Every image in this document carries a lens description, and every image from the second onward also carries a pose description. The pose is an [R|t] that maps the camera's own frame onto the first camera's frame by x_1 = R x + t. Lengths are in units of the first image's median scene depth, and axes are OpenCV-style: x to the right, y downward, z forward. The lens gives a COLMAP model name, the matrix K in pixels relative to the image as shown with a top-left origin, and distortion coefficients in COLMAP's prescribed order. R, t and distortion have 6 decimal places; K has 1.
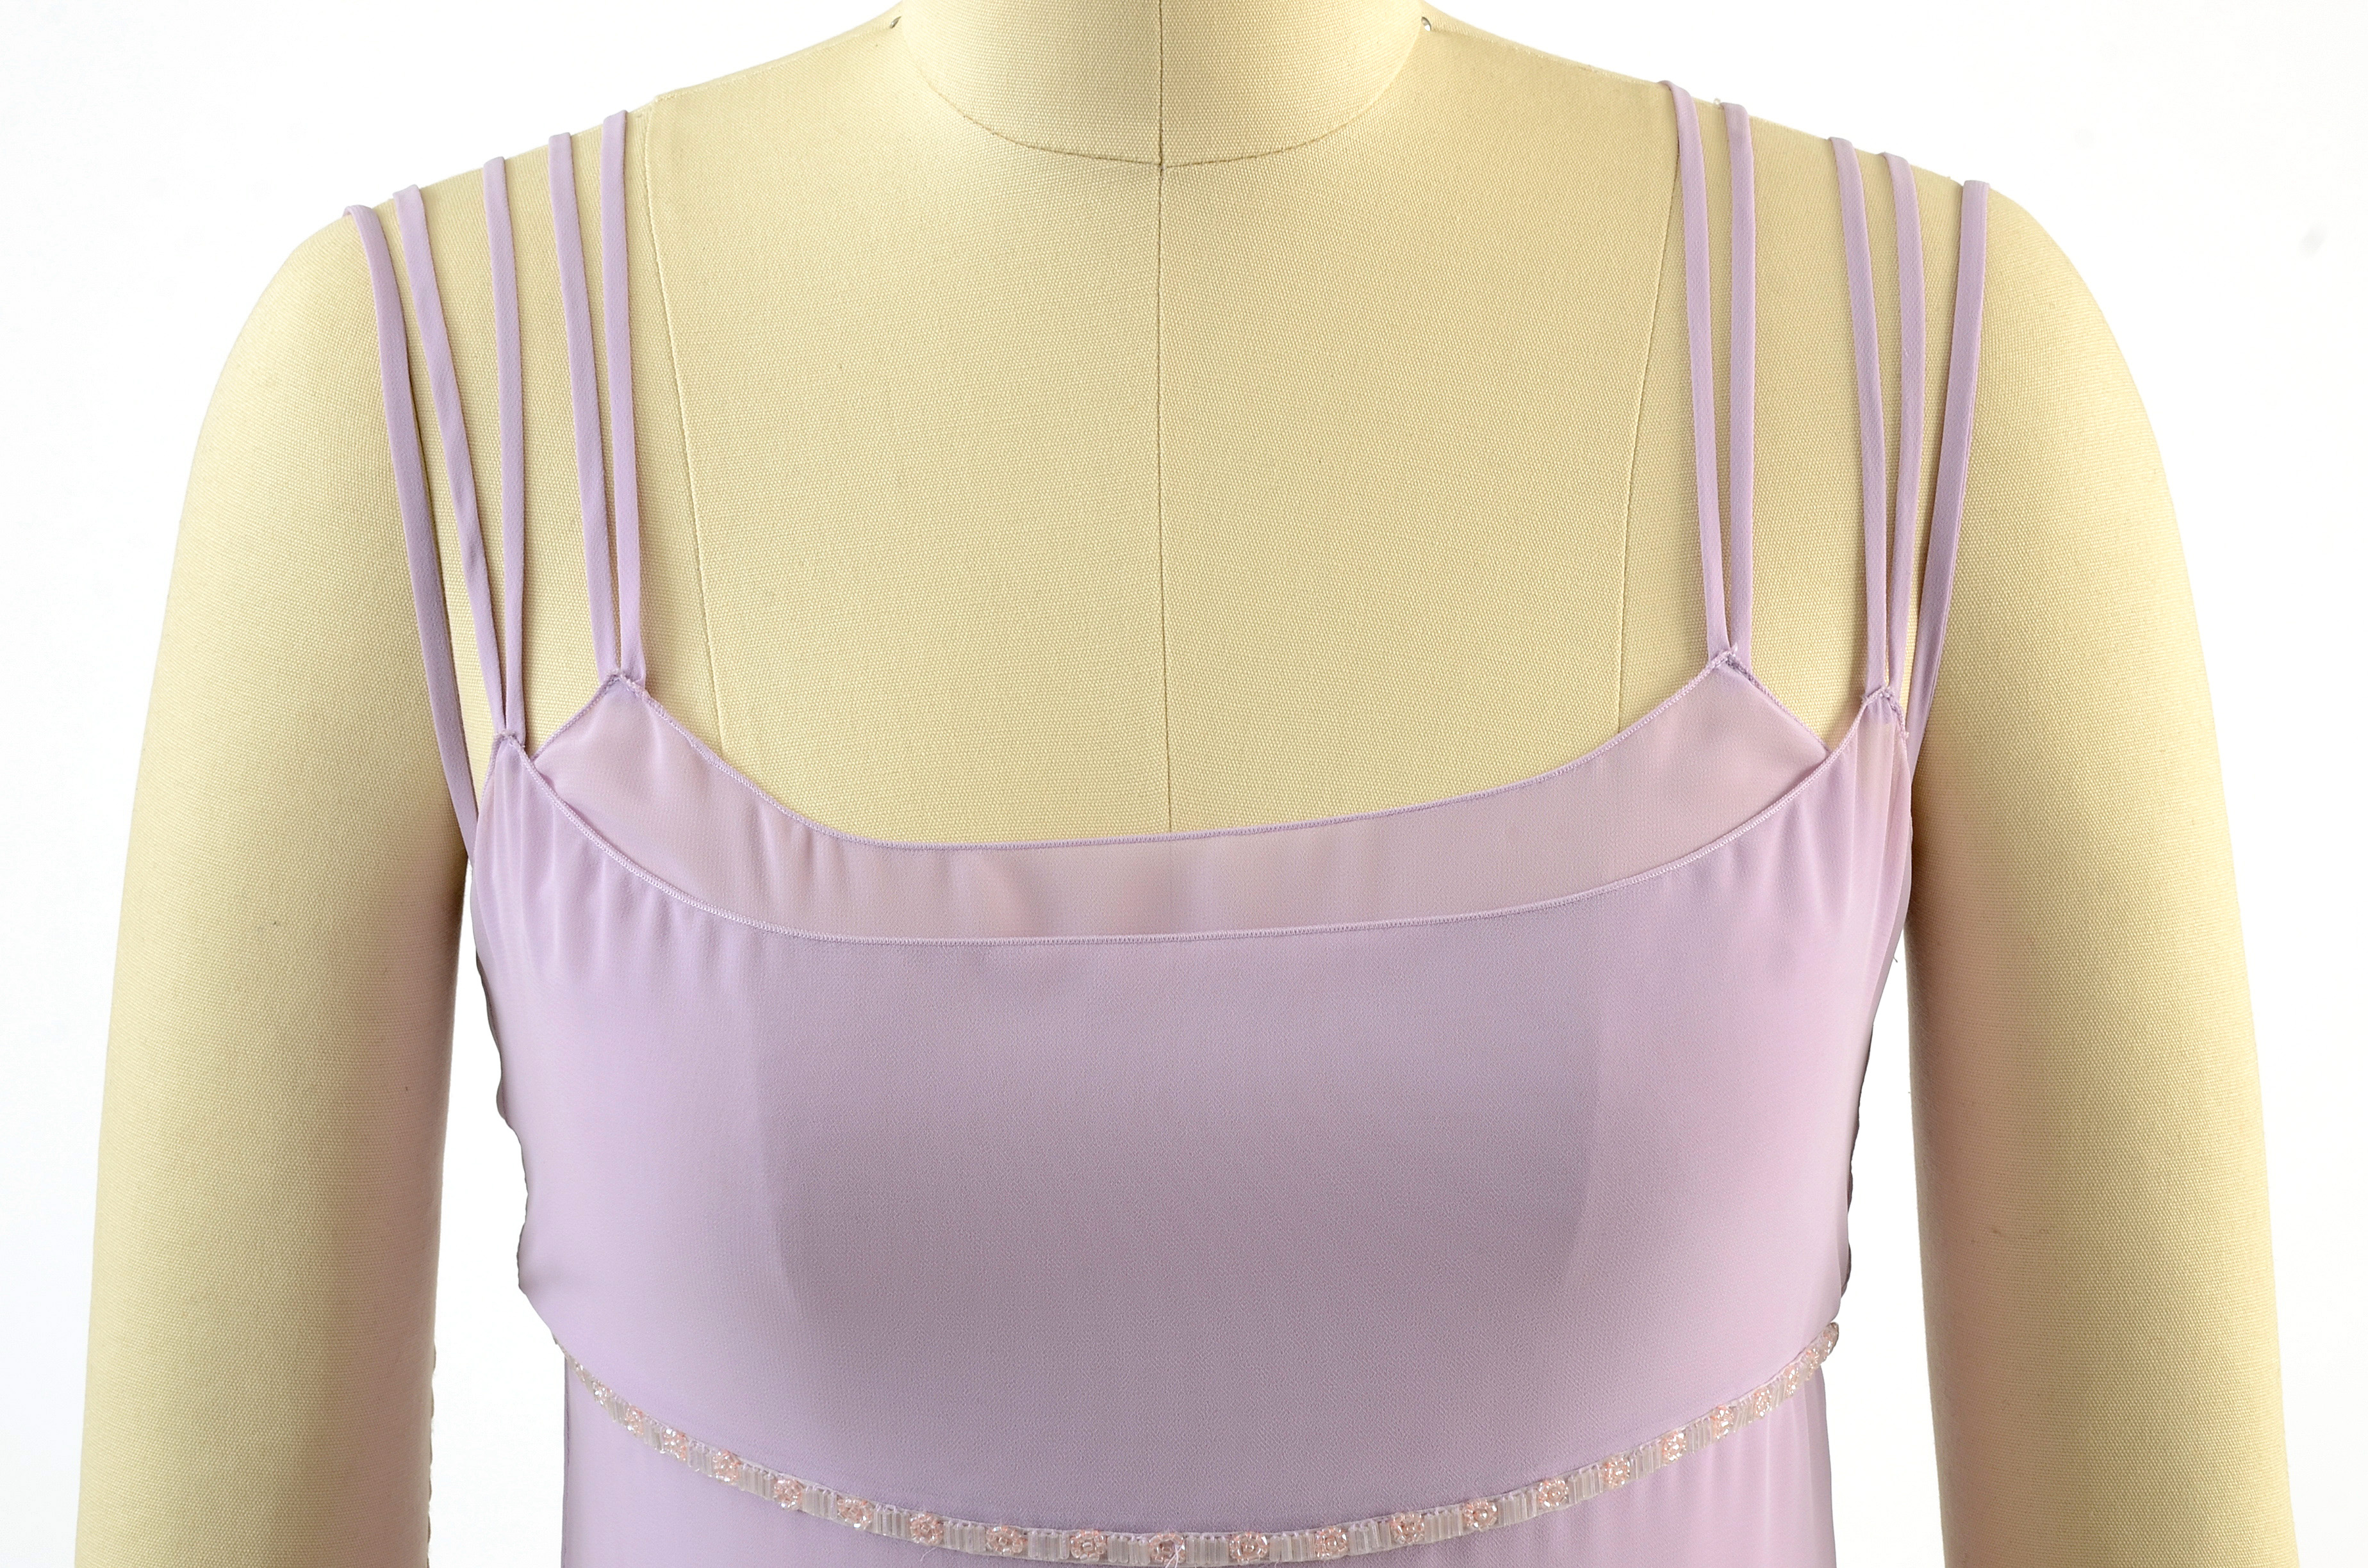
lens RADIAL K [[6598.1, 0, 1184.0], [0, 6598.1, 784.0], [0, 0, 1]] dist [0.576697, 0.221033]
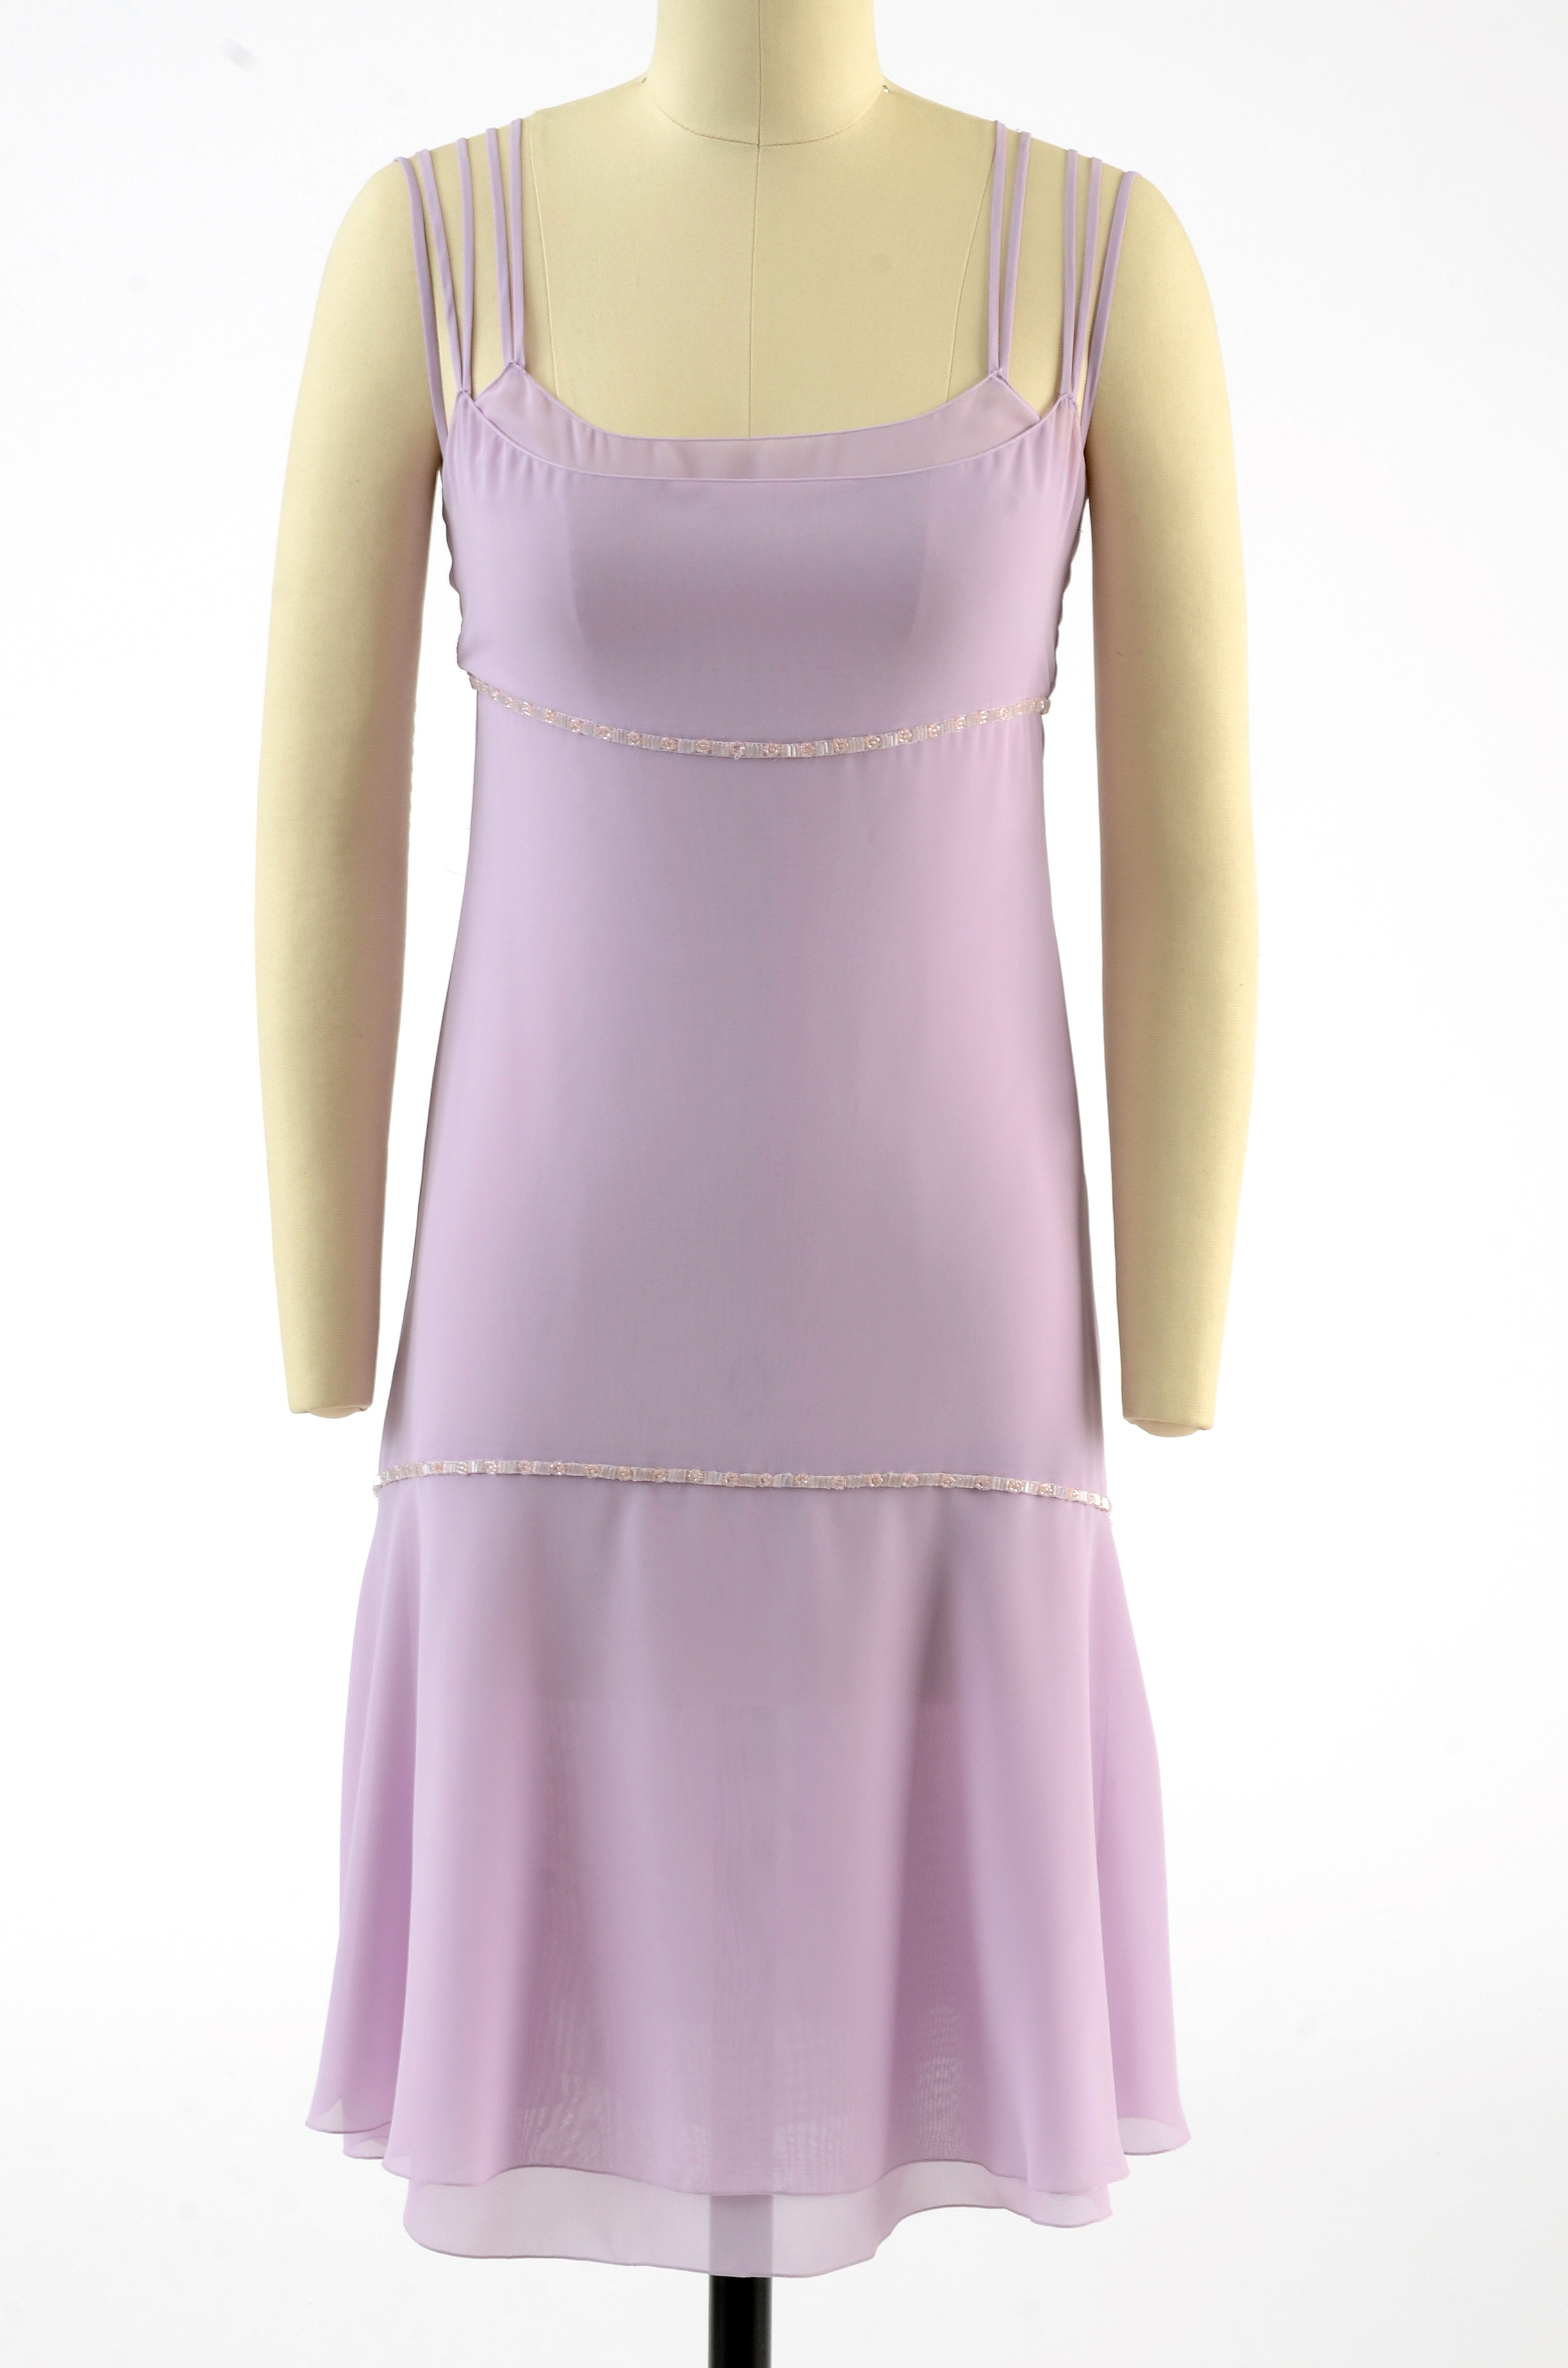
lens RADIAL K [[6566.7, 0, 777.3], [0, 6566.7, 1220.3], [0, 0, 1]] dist [0.603235, 0.361294]
pose [[0.998949, 0.036946, -0.027137, 0.077793], [-0.036115, 0.998882, 0.030500, 0.201911], [0.028234, -0.029488, 0.999166, -1.274289]]
